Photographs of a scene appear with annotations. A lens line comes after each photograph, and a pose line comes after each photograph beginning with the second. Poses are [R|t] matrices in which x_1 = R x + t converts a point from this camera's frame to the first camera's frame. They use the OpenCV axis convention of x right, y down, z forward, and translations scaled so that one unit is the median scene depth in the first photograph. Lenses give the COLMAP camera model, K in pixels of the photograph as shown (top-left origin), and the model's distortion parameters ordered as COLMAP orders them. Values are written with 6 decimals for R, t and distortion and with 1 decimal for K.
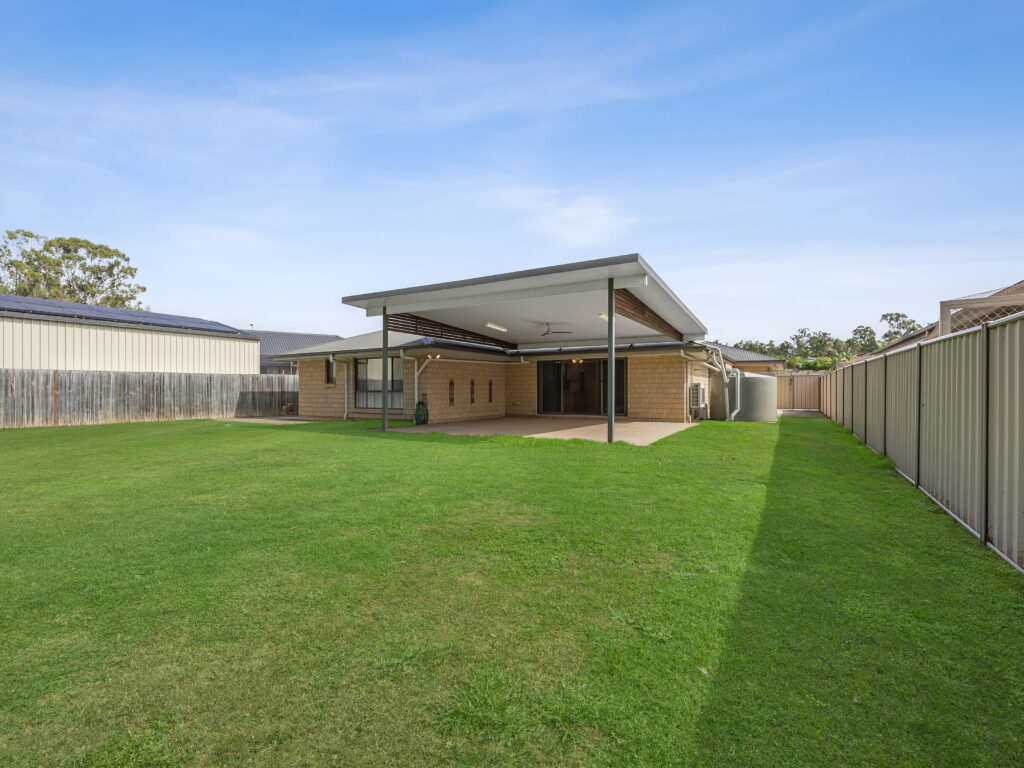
lens RADIAL K [[467.3, 0, 512.0], [0, 467.3, 384.0], [0, 0, 1]] dist [-0.000498, -0.000275]
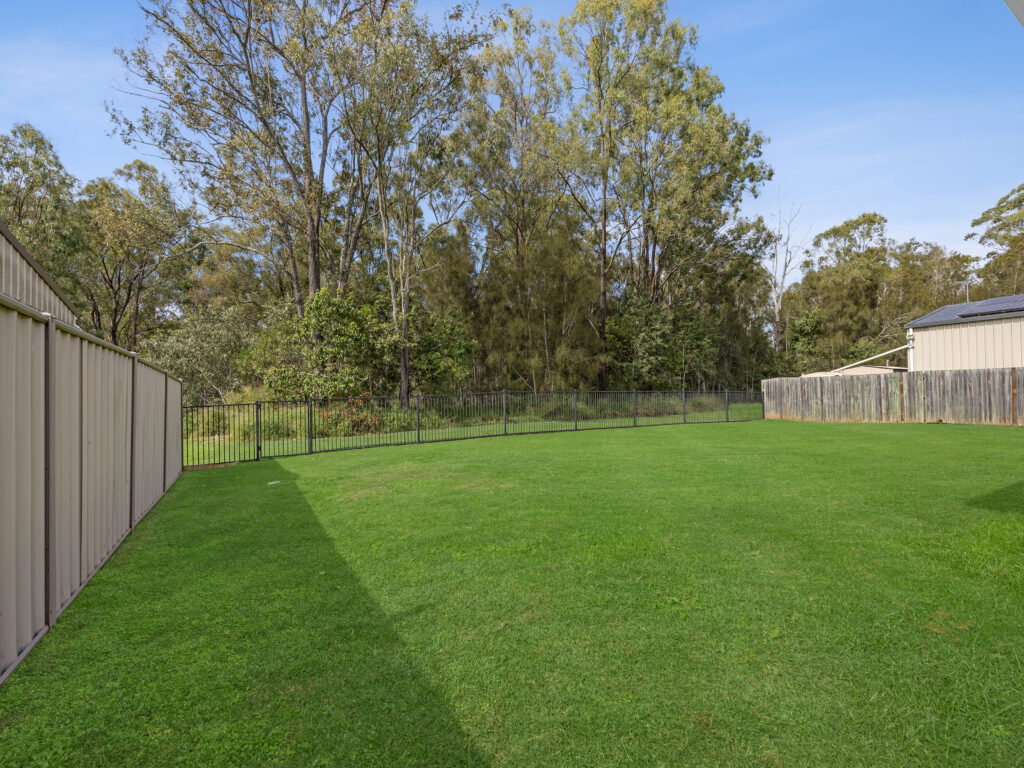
lens RADIAL K [[467.3, 0, 512.0], [0, 467.3, 384.0], [0, 0, 1]] dist [-0.000498, -0.000275]
pose [[-0.492122, -0.014953, -0.870398, 0.369965], [0.021962, 0.999321, -0.029585, 0.009244], [0.870249, -0.033675, -0.491459, 0.570749]]
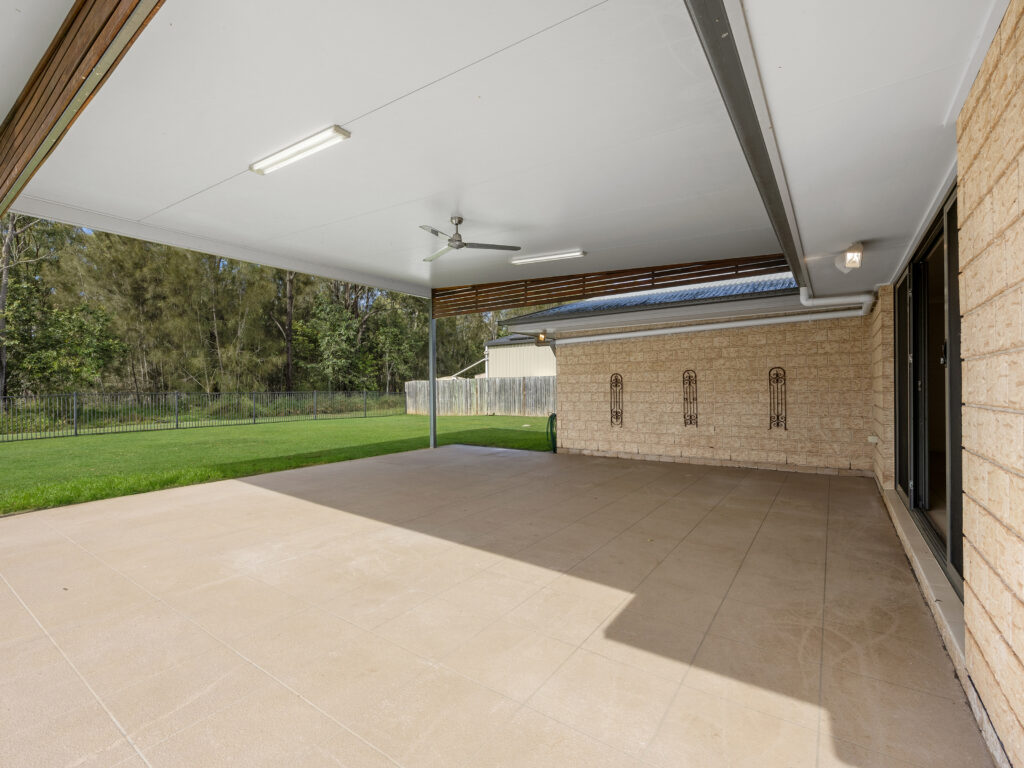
lens RADIAL K [[467.3, 0, 512.0], [0, 467.3, 384.0], [0, 0, 1]] dist [-0.000498, -0.000275]
pose [[-0.094223, -0.006997, -0.995527, 0.450448], [0.023103, 0.999691, -0.009213, 0.003839], [0.995283, -0.023867, -0.094032, 1.093711]]
